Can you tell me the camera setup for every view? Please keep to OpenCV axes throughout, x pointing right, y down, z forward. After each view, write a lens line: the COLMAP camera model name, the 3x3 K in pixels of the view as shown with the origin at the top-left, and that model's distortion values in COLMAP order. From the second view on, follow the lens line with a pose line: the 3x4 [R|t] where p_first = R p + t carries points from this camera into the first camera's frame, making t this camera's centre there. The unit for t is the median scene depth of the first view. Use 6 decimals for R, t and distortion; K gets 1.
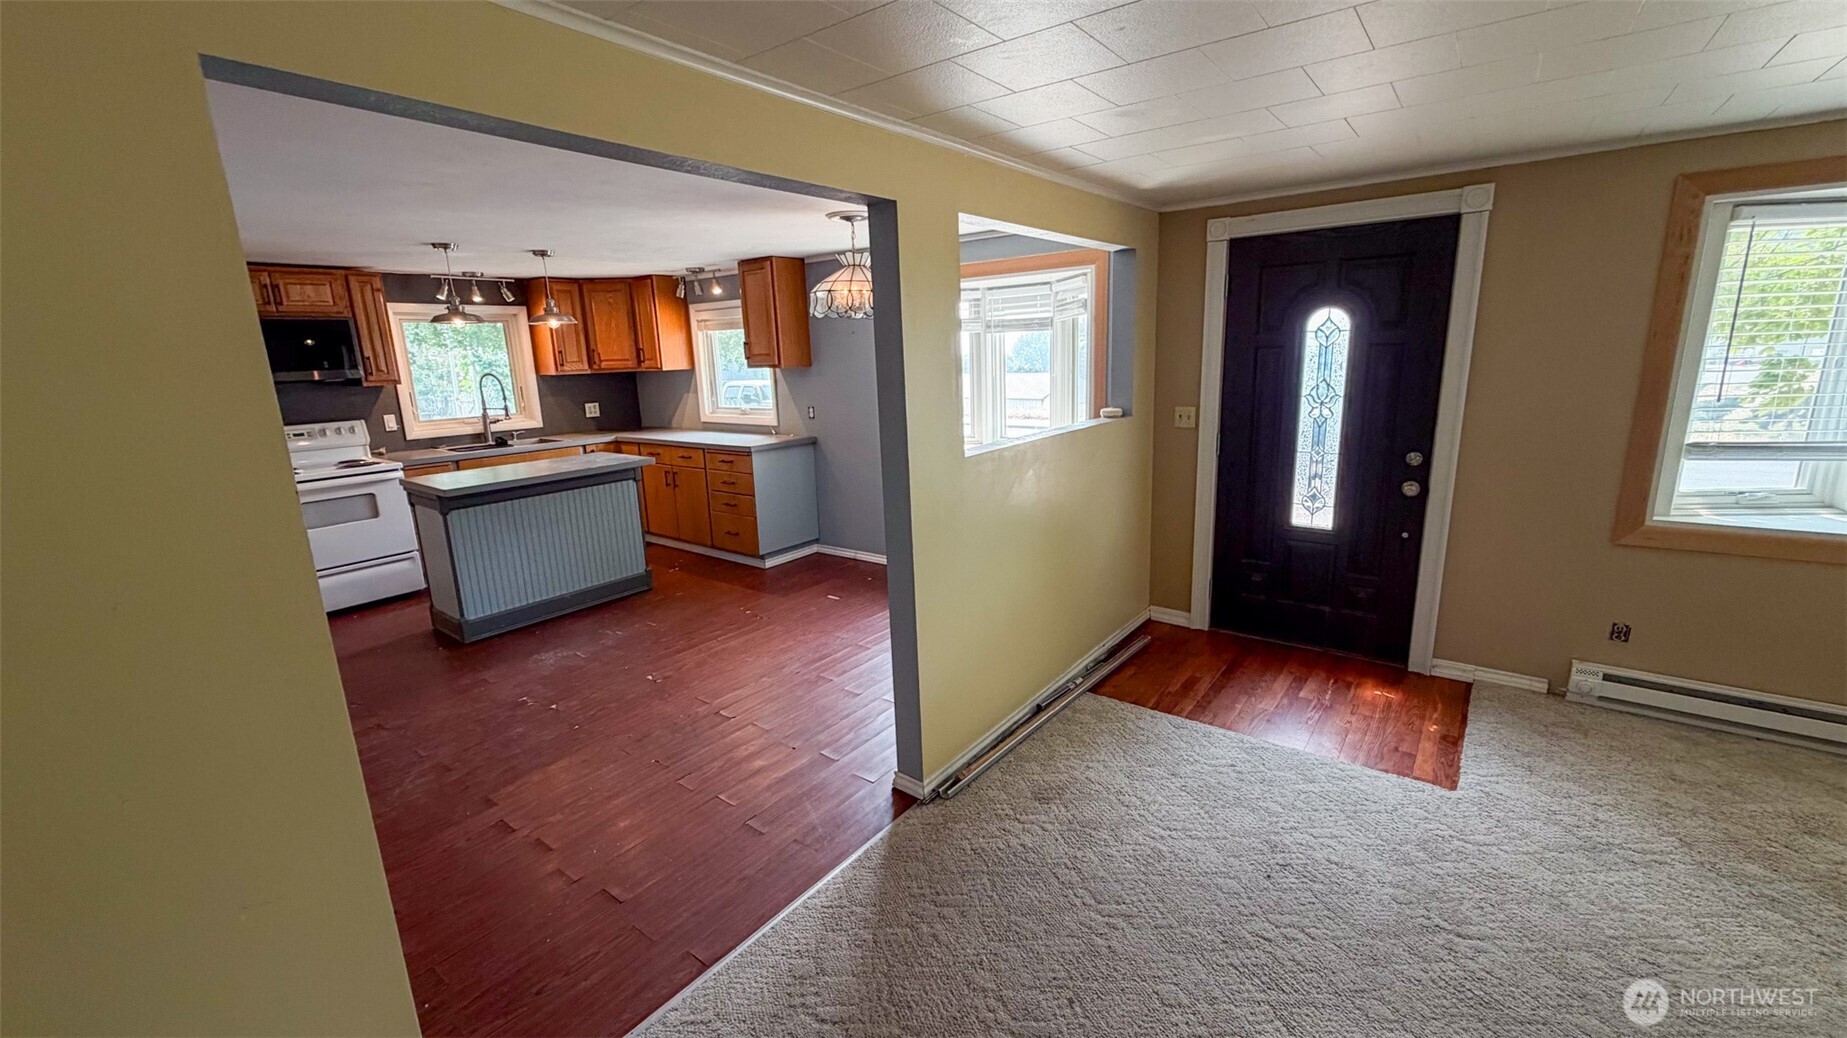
lens RADIAL K [[736.9, 0, 920.2], [0, 736.9, 516.3], [0, 0, 1]] dist [-0.000886, 0.000470]
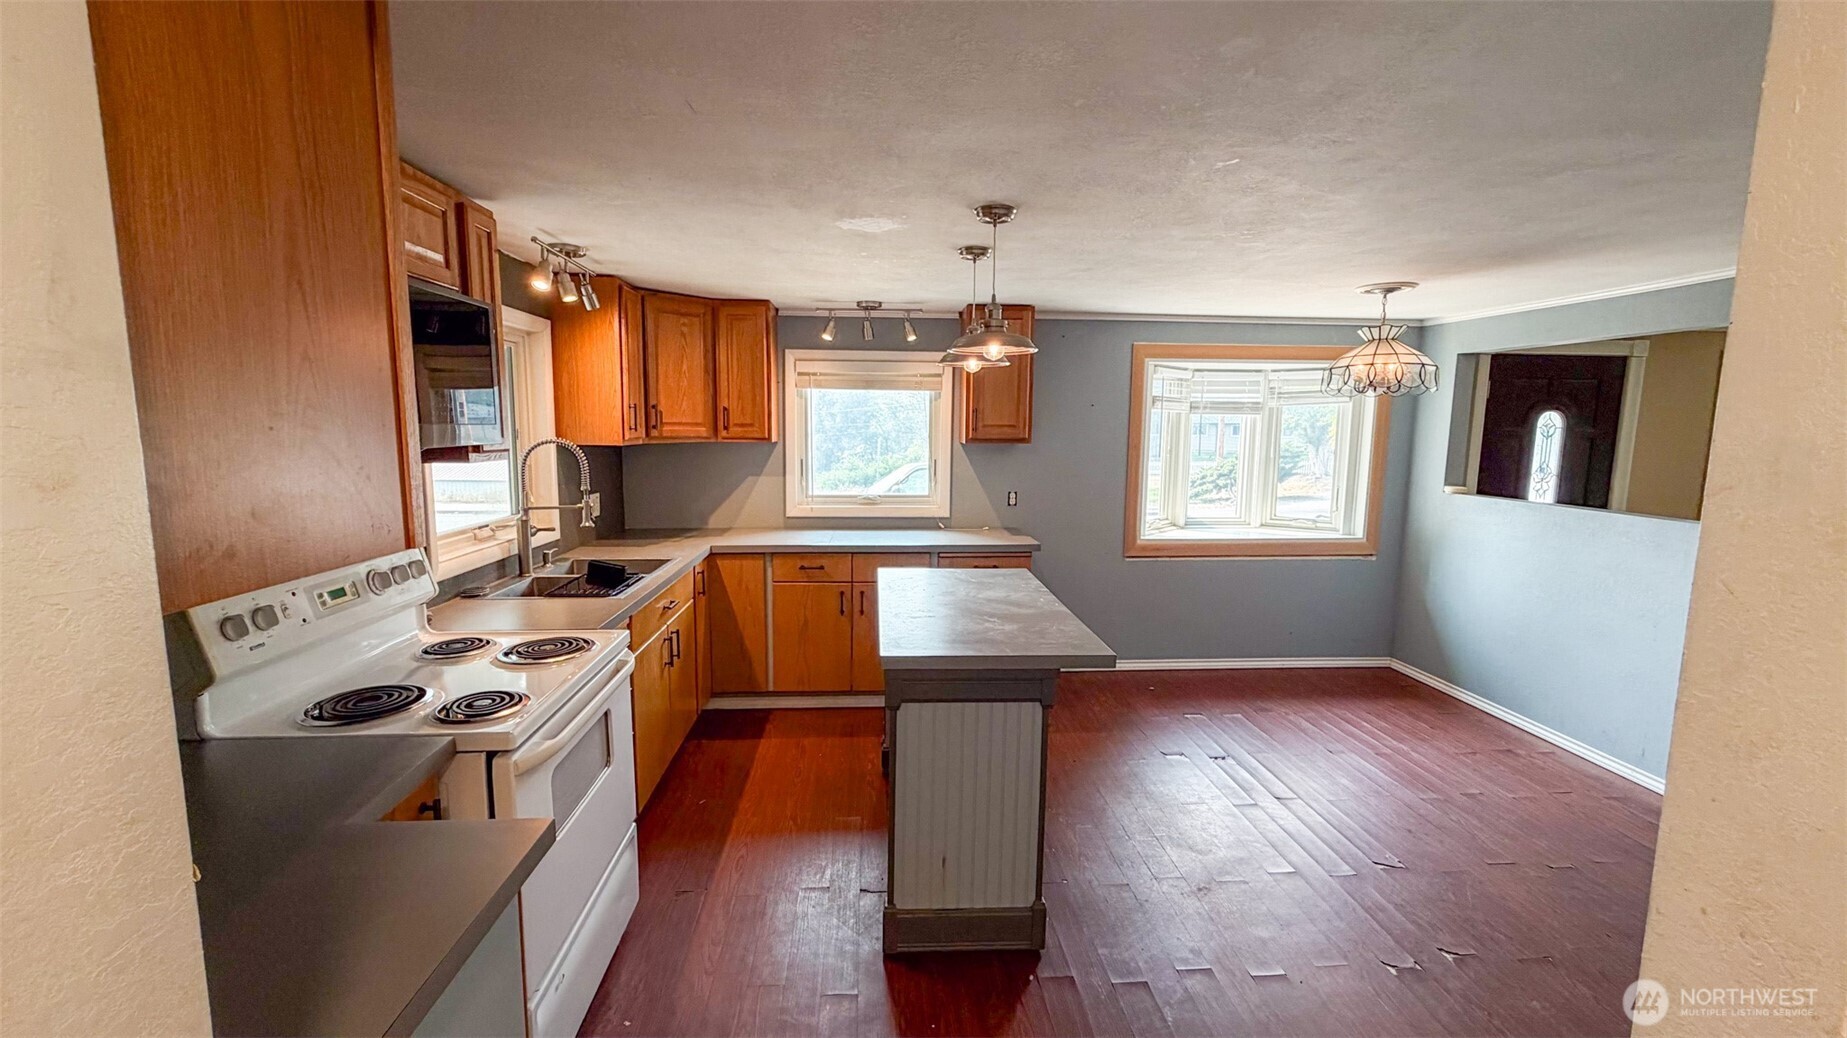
lens RADIAL K [[736.9, 0, 924.8], [0, 736.9, 512.8], [0, 0, 1]] dist [-0.000886, 0.000470]
pose [[0.738802, -0.040248, 0.672720, -0.905753], [0.118041, 0.990512, -0.070376, -0.094461], [-0.663504, 0.131403, 0.736543, 0.559736]]
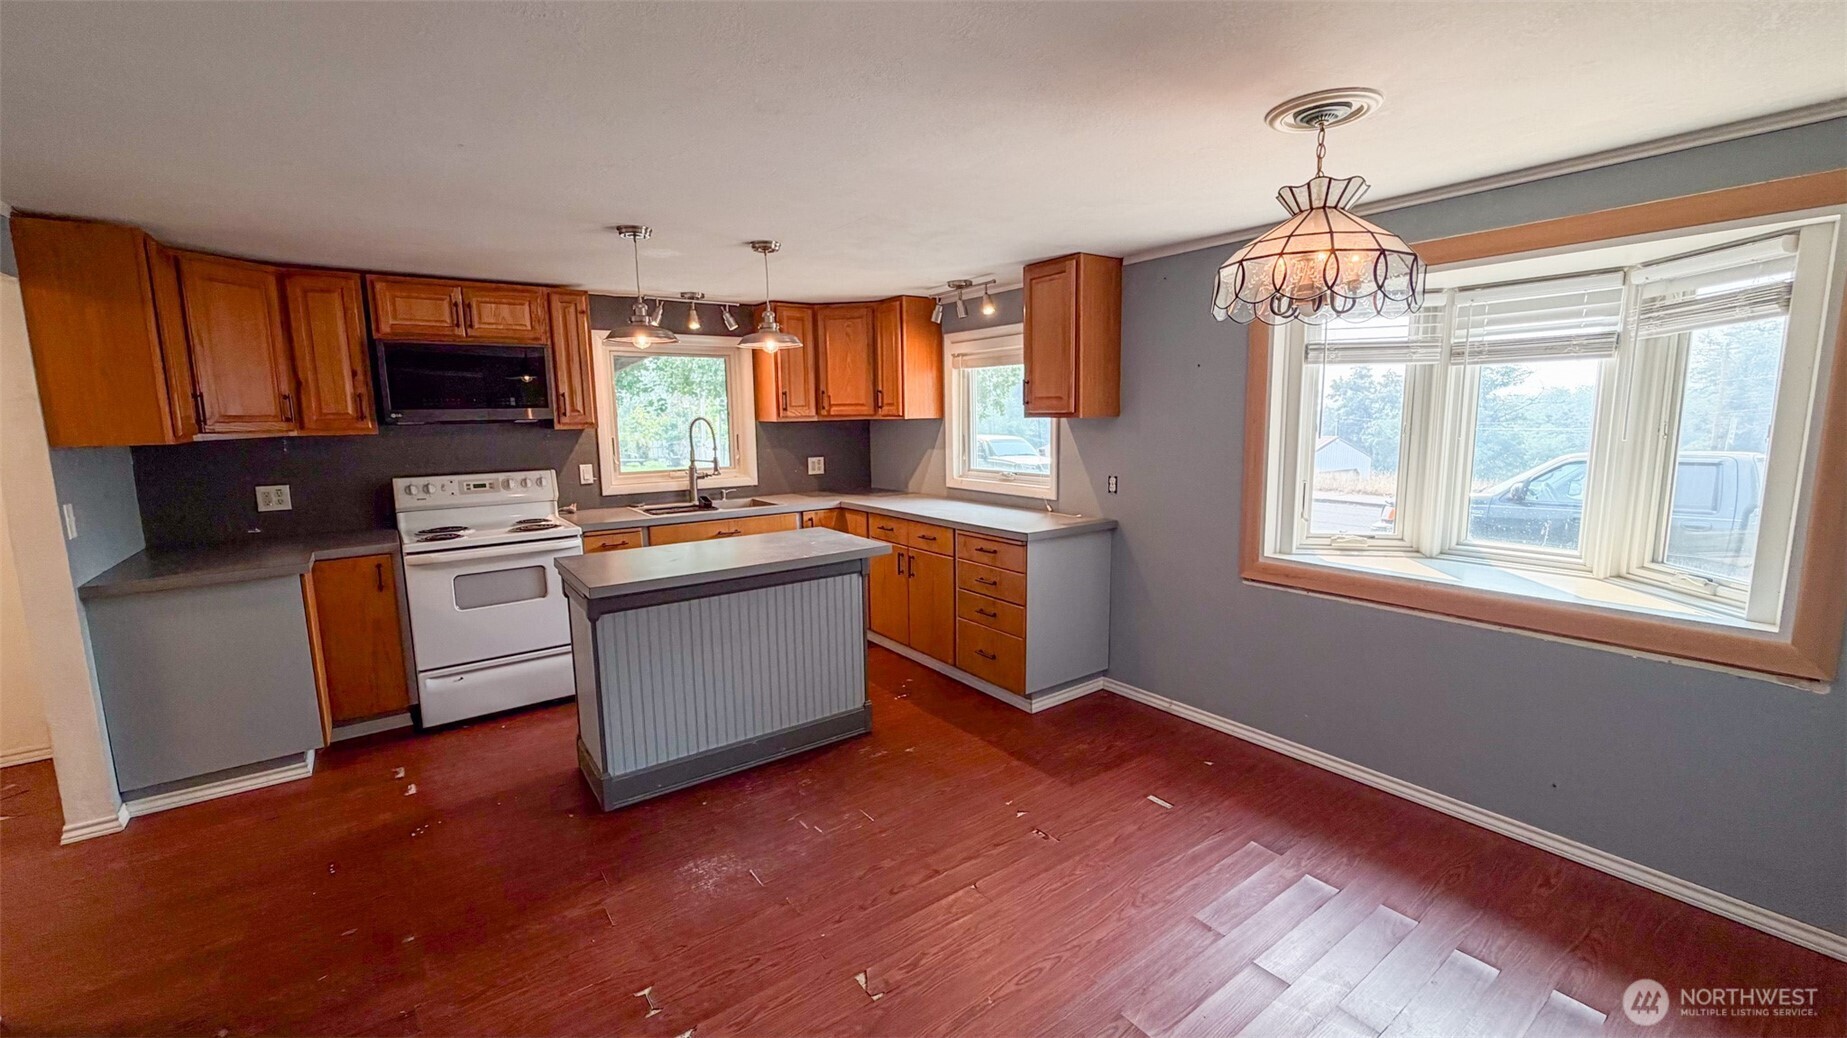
lens RADIAL K [[736.9, 0, 925.3], [0, 736.9, 513.9], [0, 0, 1]] dist [-0.000886, 0.000470]
pose [[0.961320, 0.055797, -0.269725, -0.153657], [-0.076646, 0.994779, -0.067385, -0.065579], [0.264556, 0.085452, 0.960577, 0.366525]]
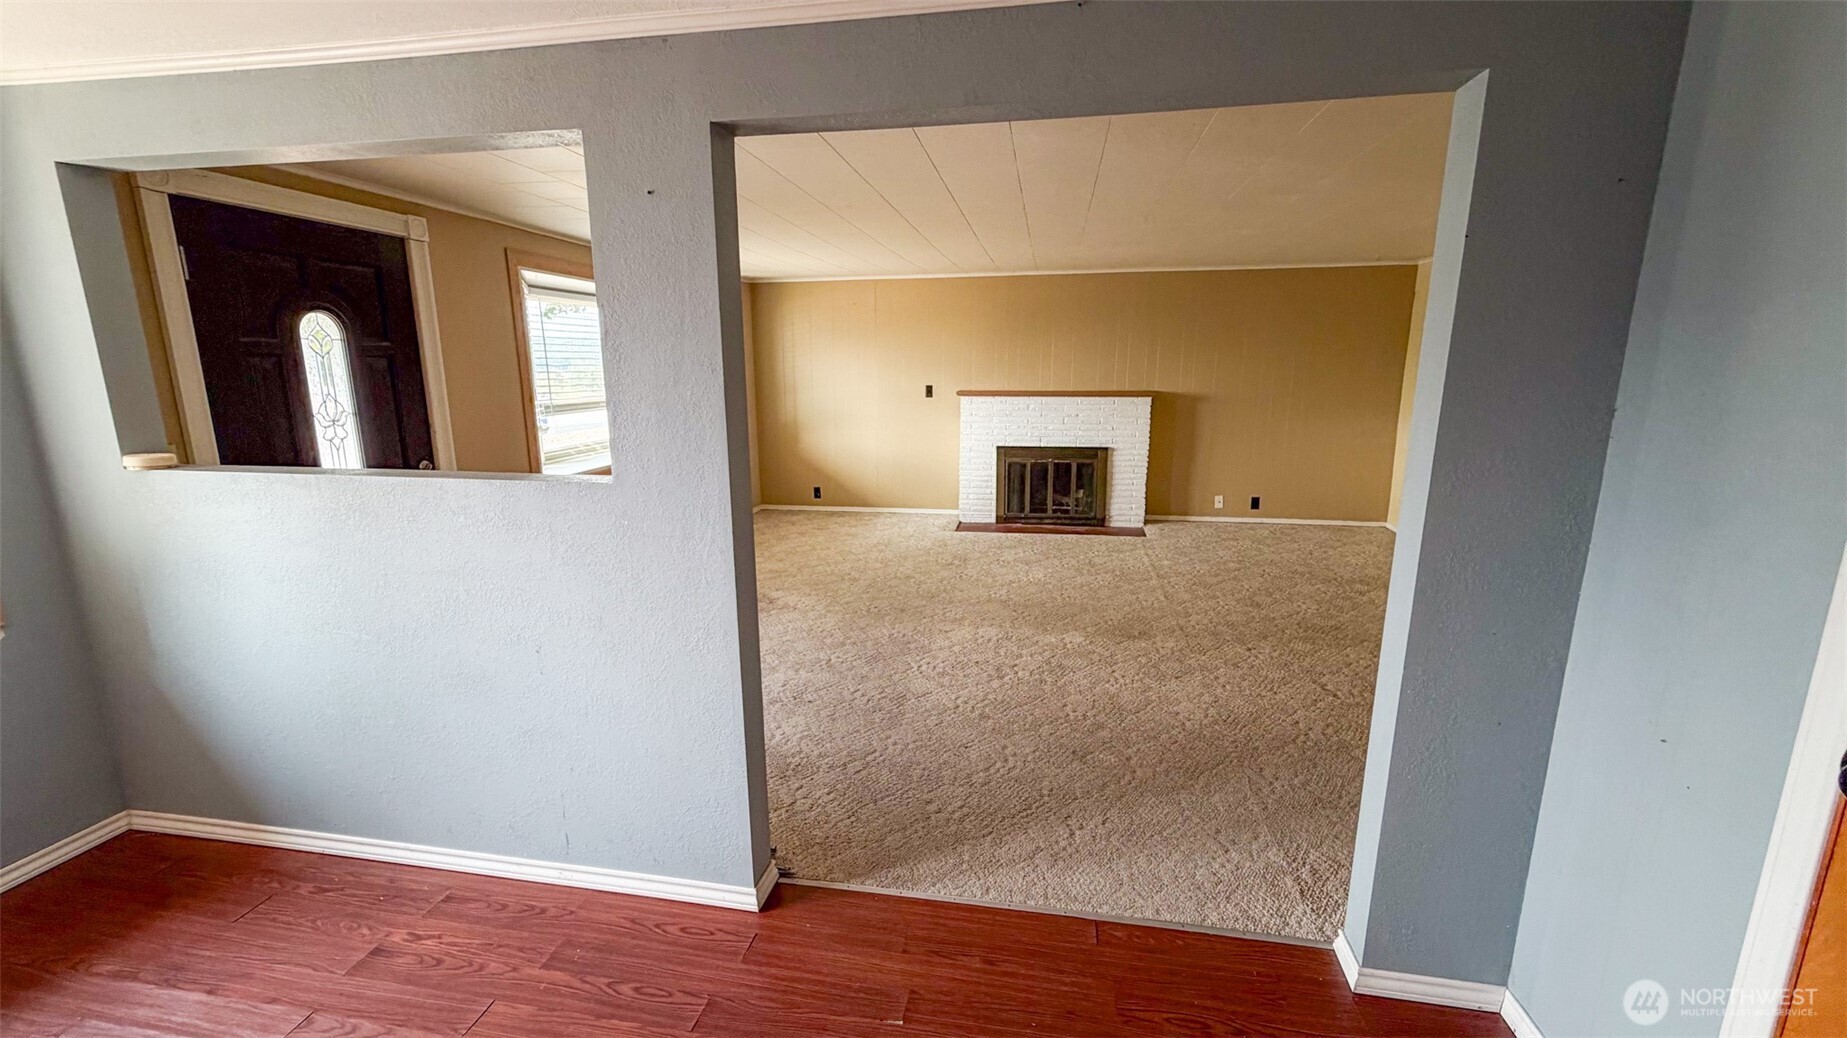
lens RADIAL K [[736.9, 0, 922.3], [0, 736.9, 513.9], [0, 0, 1]] dist [-0.000886, 0.000470]
pose [[-0.461004, -0.145735, 0.875349, -0.401668], [0.215726, 0.938426, 0.269849, -0.101549], [-0.860777, 0.313237, -0.401180, 0.581030]]
